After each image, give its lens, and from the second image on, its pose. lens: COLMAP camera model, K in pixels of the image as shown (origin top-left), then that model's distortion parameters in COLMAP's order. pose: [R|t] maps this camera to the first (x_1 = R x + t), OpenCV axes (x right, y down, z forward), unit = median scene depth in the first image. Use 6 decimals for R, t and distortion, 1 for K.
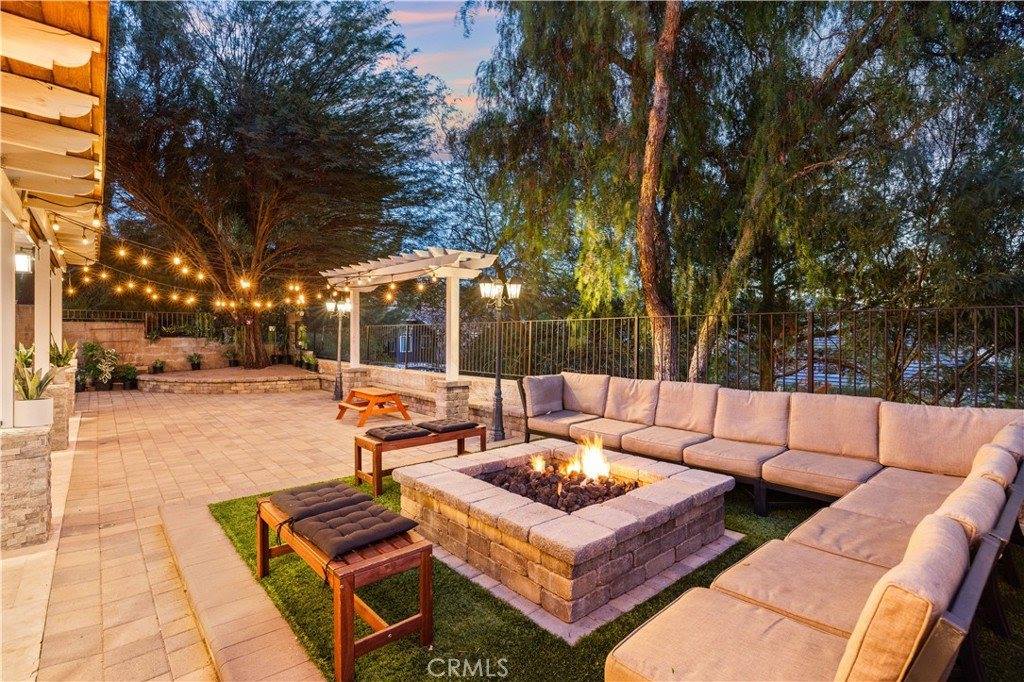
lens RADIAL K [[499.1, 0, 508.0], [0, 499.1, 338.8], [0, 0, 1]] dist [0.000595, 0.000149]
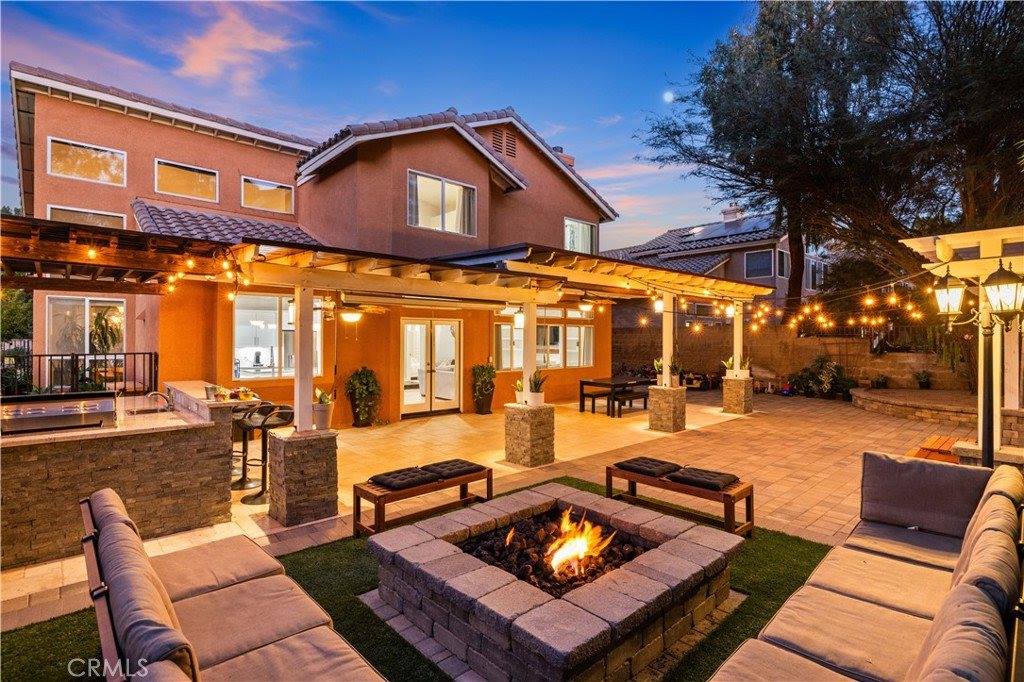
lens RADIAL K [[499.1, 0, 511.1], [0, 499.1, 337.2], [0, 0, 1]] dist [0.000595, 0.000149]
pose [[0.026675, -0.001030, -0.999644, 0.607400], [-0.009569, 0.999953, -0.001286, -0.054884], [0.999598, 0.009600, 0.026664, 0.534642]]
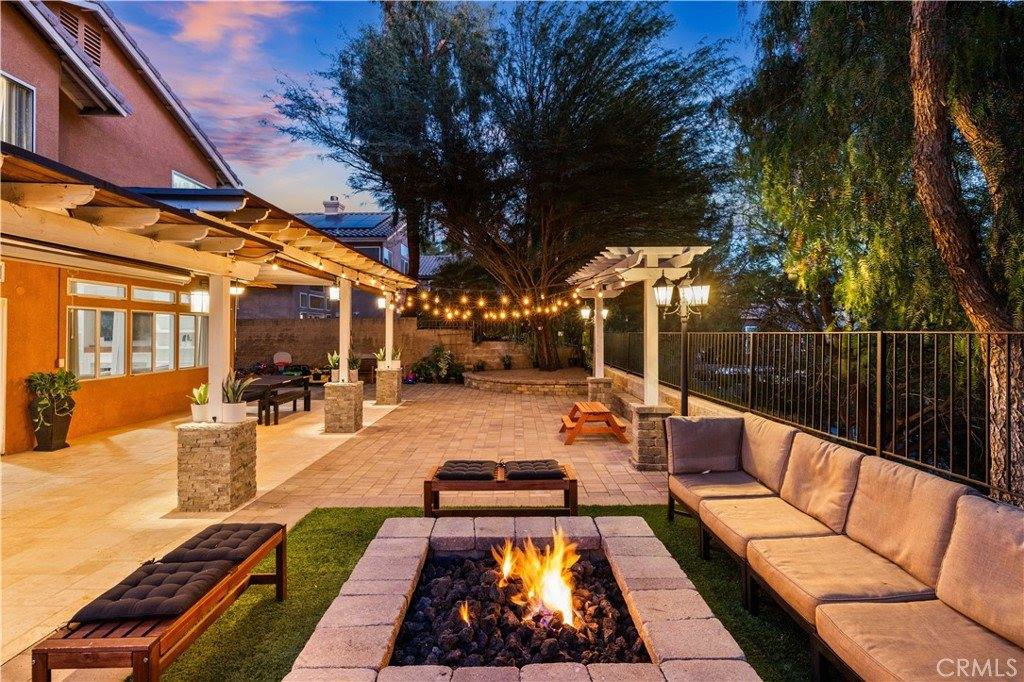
lens RADIAL K [[499.1, 0, 509.2], [0, 499.1, 325.4], [0, 0, 1]] dist [0.000595, 0.000149]
pose [[0.757353, -0.012187, -0.652892, 0.322937], [-0.001048, 0.999802, -0.019878, -0.040178], [0.653005, 0.015739, 0.757190, 0.286688]]
